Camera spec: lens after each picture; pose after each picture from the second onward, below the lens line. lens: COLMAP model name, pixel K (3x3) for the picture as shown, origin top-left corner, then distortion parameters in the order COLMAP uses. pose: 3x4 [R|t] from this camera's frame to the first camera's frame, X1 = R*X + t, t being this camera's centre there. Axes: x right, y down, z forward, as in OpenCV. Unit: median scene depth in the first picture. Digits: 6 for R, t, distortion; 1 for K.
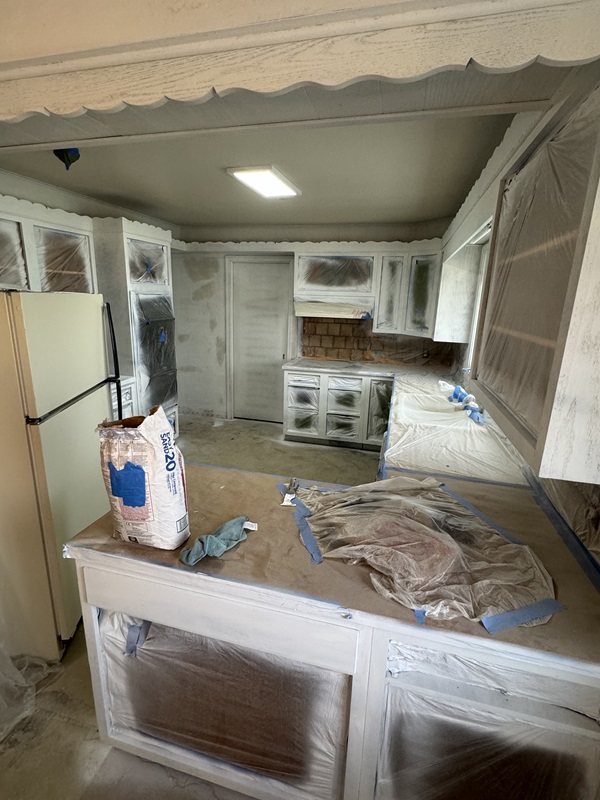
lens RADIAL K [[389.7, 0, 300.2], [0, 389.7, 396.4], [0, 0, 1]] dist [-0.002782, -0.000174]
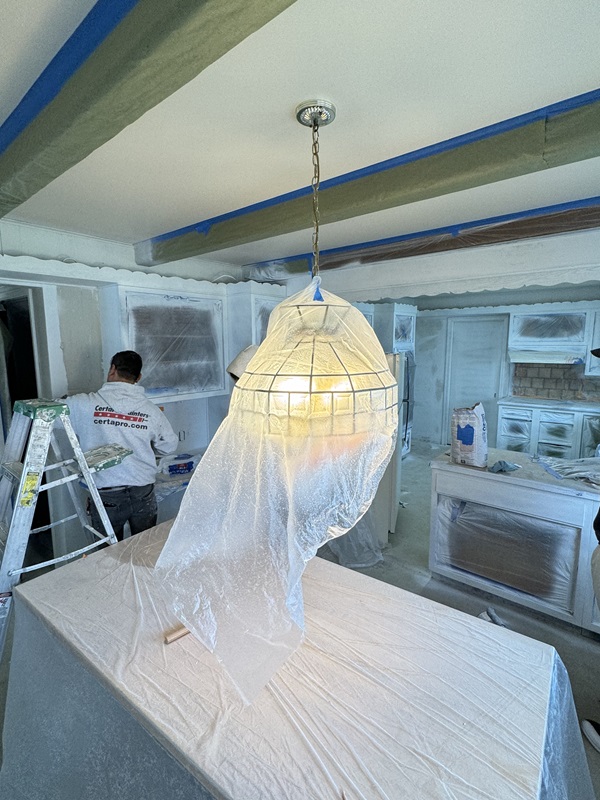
lens RADIAL K [[389.7, 0, 300.2], [0, 389.7, 396.4], [0, 0, 1]] dist [-0.002782, -0.000174]
pose [[0.905117, 0.022356, -0.424575, -0.090269], [-0.071619, 0.992364, -0.100426, 0.077954], [0.419087, 0.121305, 0.899806, -0.402103]]
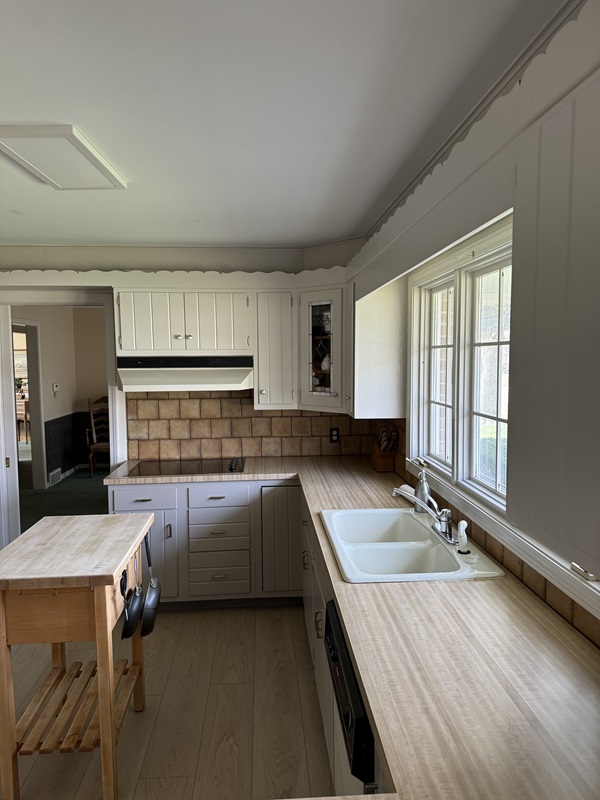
lens RADIAL K [[557.3, 0, 306.4], [0, 557.3, 404.5], [0, 0, 1]] dist [0.080559, -0.116207]
pose [[0.945292, -0.066606, 0.319354, -0.022618], [0.116135, 0.983511, -0.138635, -0.038697], [-0.304854, 0.168139, 0.937440, 0.128768]]
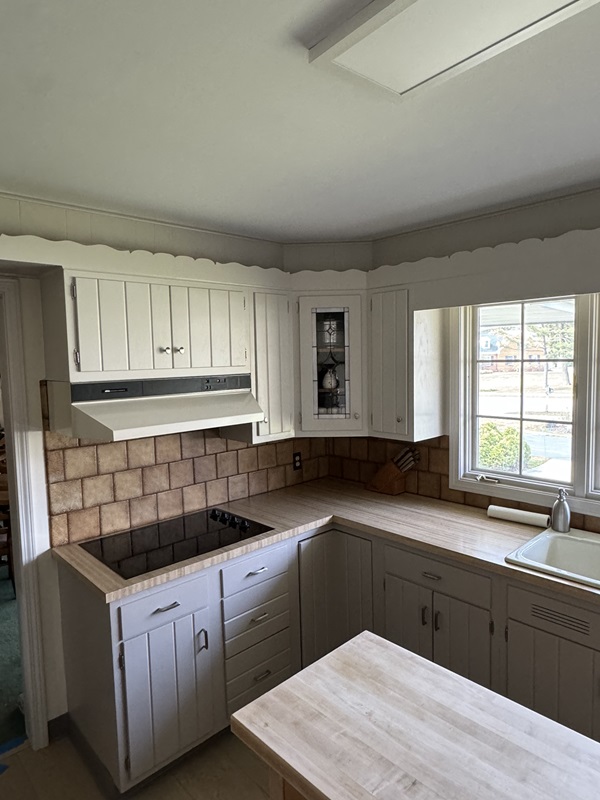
lens RADIAL K [[493.2, 0, 300.0], [0, 493.2, 400.0], [0, 0, 1]] dist [-0.003751, -0.000257]
pose [[0.534832, -0.115564, 0.837018, -0.294553], [0.248544, 0.968295, -0.025125, -0.189841], [-0.807577, 0.221473, 0.546598, 0.611592]]
